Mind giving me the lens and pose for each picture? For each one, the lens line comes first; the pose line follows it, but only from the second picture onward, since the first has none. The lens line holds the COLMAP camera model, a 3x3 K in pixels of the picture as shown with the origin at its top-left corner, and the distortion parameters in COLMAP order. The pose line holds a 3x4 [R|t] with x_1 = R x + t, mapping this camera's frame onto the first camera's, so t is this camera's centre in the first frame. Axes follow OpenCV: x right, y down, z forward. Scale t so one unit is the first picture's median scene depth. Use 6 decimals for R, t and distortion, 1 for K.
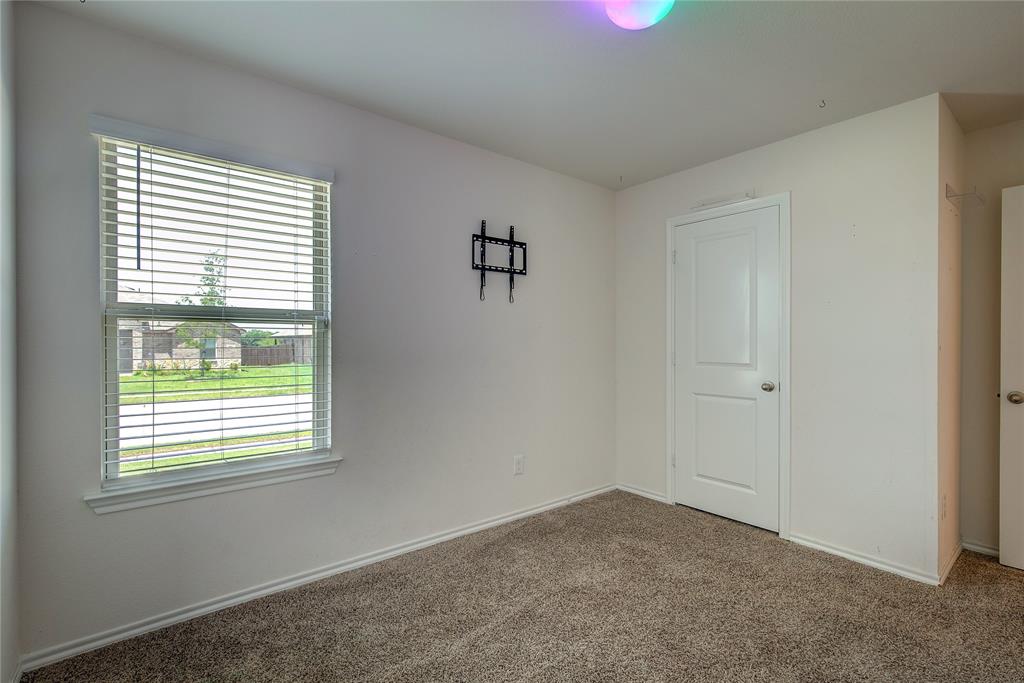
lens RADIAL K [[469.4, 0, 512.8], [0, 469.4, 344.7], [0, 0, 1]] dist [0.001594, 0.001587]
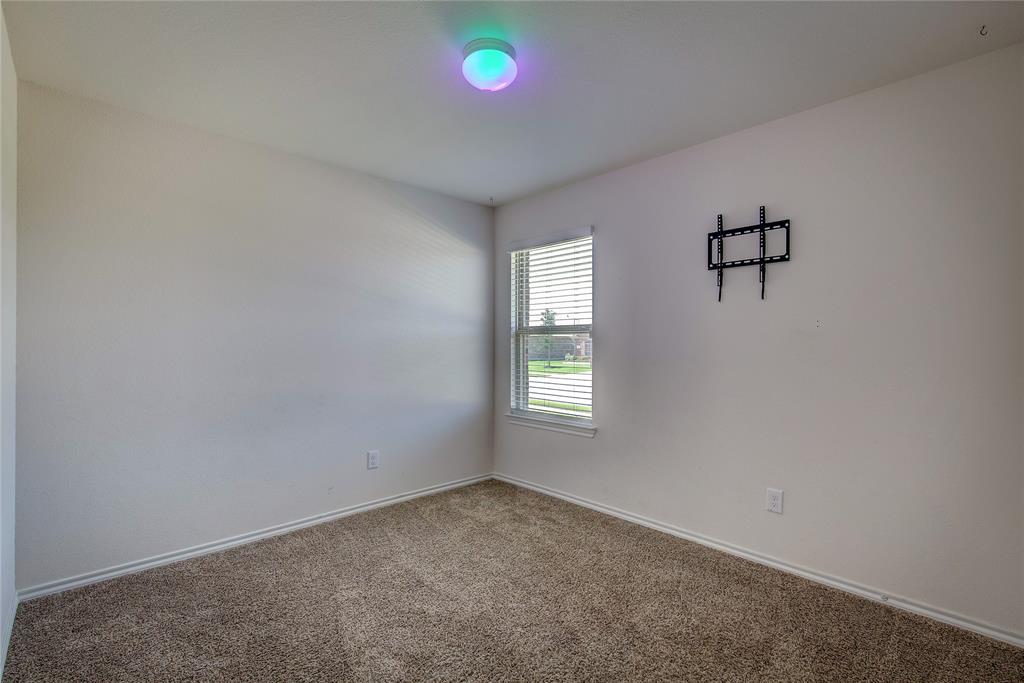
lens RADIAL K [[469.4, 0, 511.4], [0, 469.4, 339.3], [0, 0, 1]] dist [0.001594, 0.001587]
pose [[0.069319, 0.002306, -0.997592, 1.061163], [0.004252, 0.999988, 0.002607, -0.032397], [0.997585, -0.004422, 0.069309, 0.677852]]
